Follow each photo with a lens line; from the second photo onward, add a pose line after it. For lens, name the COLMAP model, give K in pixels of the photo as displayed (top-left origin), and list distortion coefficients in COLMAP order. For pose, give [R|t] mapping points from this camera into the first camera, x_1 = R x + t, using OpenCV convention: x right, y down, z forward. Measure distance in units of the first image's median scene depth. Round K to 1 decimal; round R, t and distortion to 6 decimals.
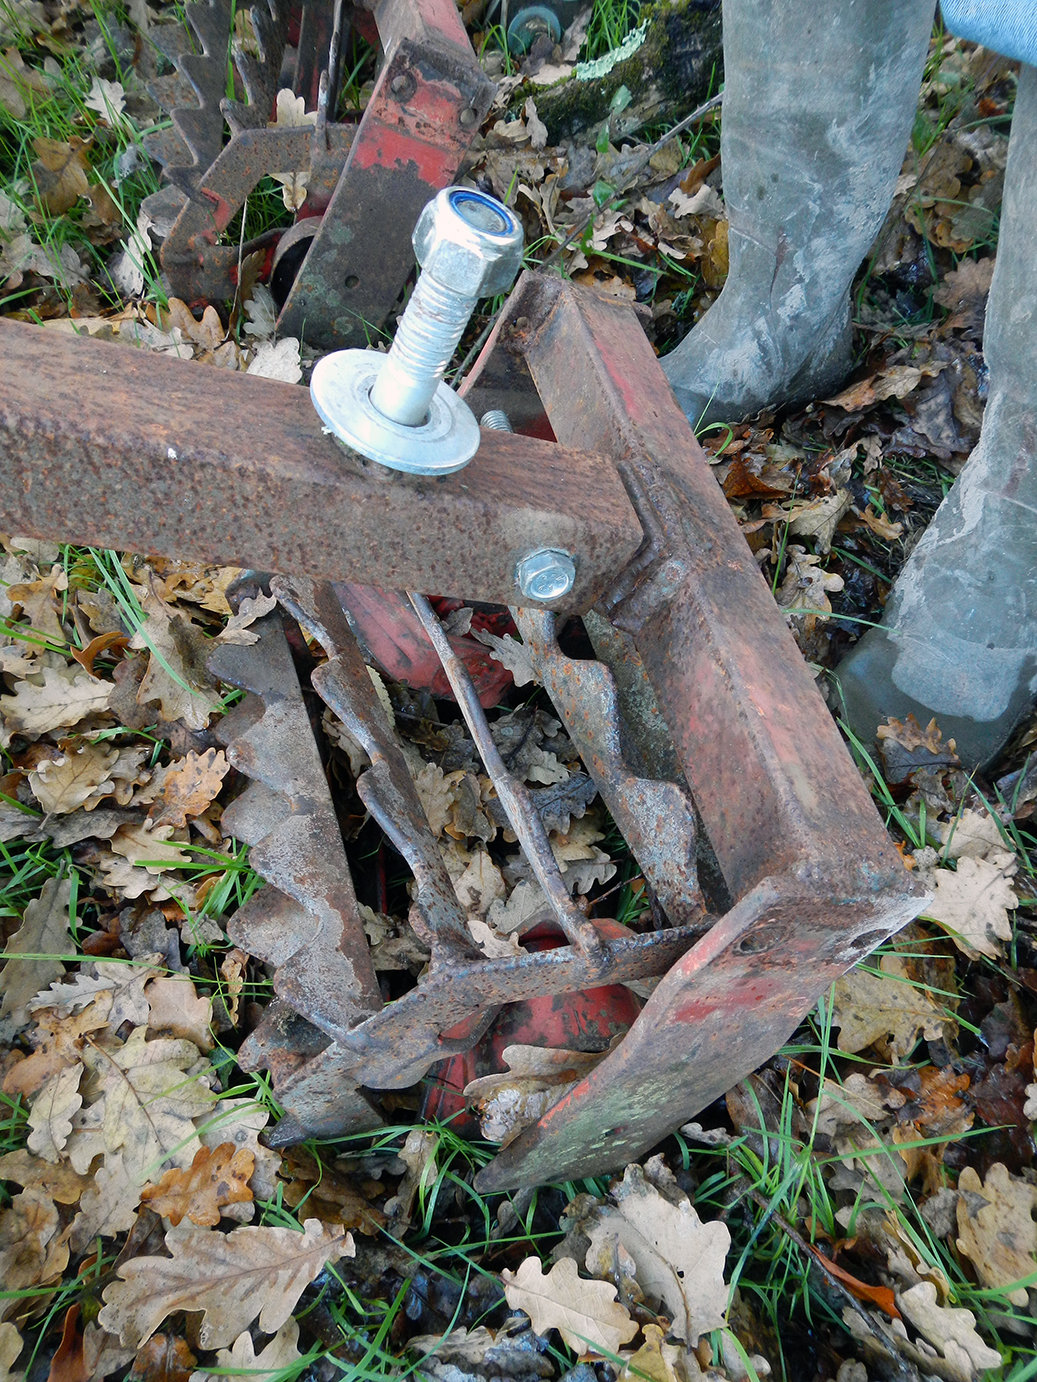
lens RADIAL K [[1129.6, 0, 513.7], [0, 1129.6, 691.8], [0, 0, 1]] dist [0.016494, -0.012985]
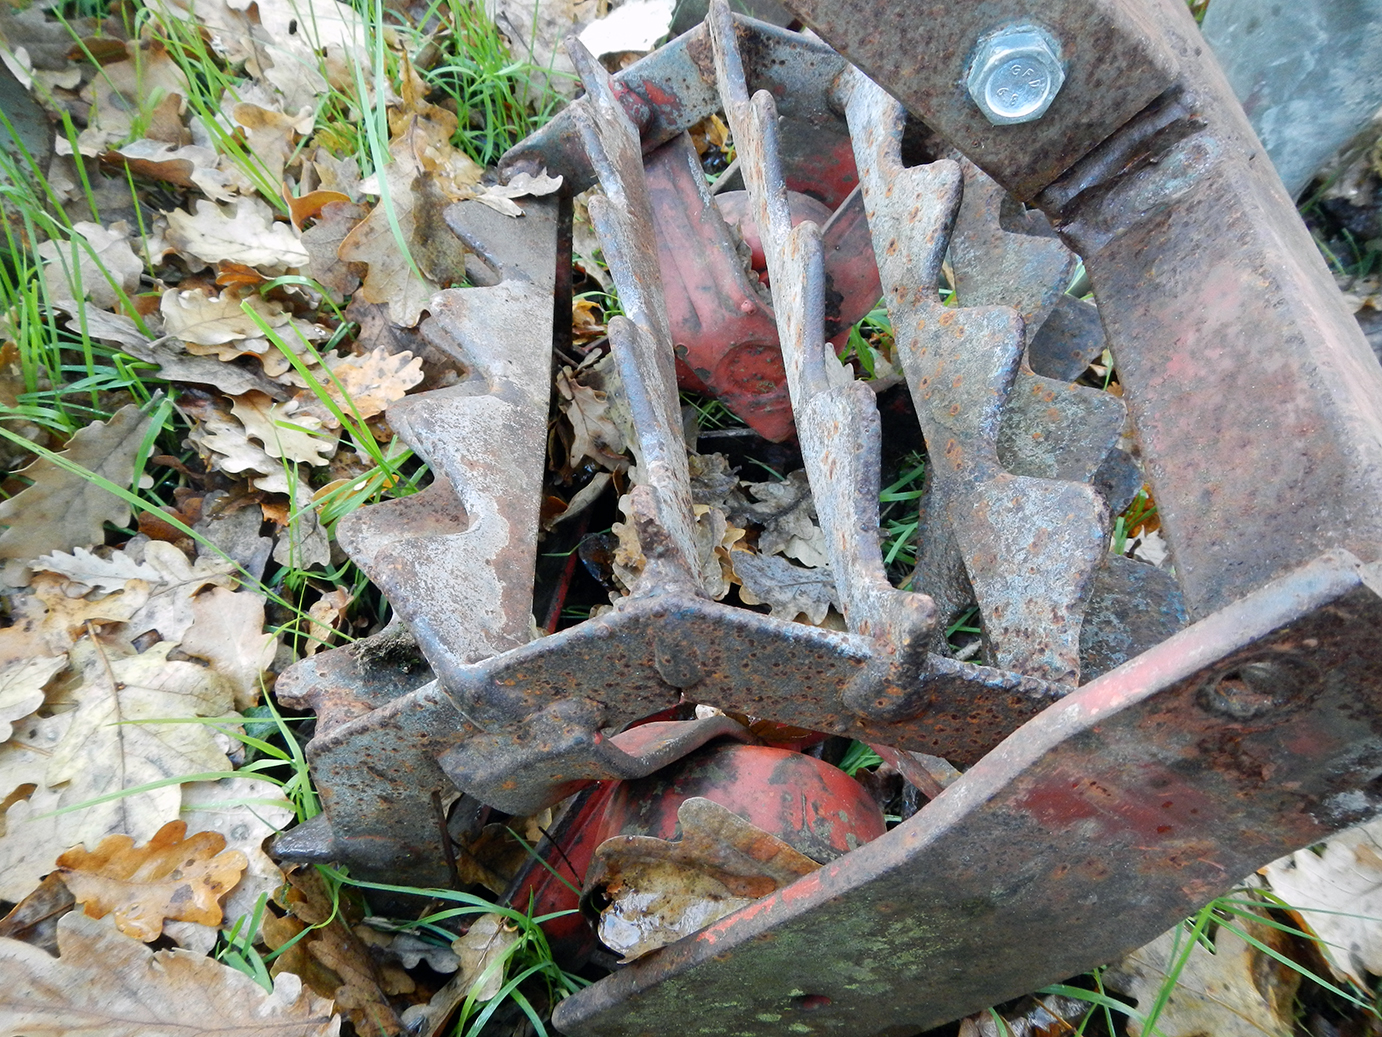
lens RADIAL K [[1129.6, 0, 696.4], [0, 1129.6, 519.3], [0, 0, 1]] dist [0.016494, -0.012985]
pose [[0.942210, 0.332608, -0.040164, -0.024095], [-0.335024, 0.935453, -0.112633, 0.198622], [0.000109, 0.119580, 0.992825, 0.310114]]
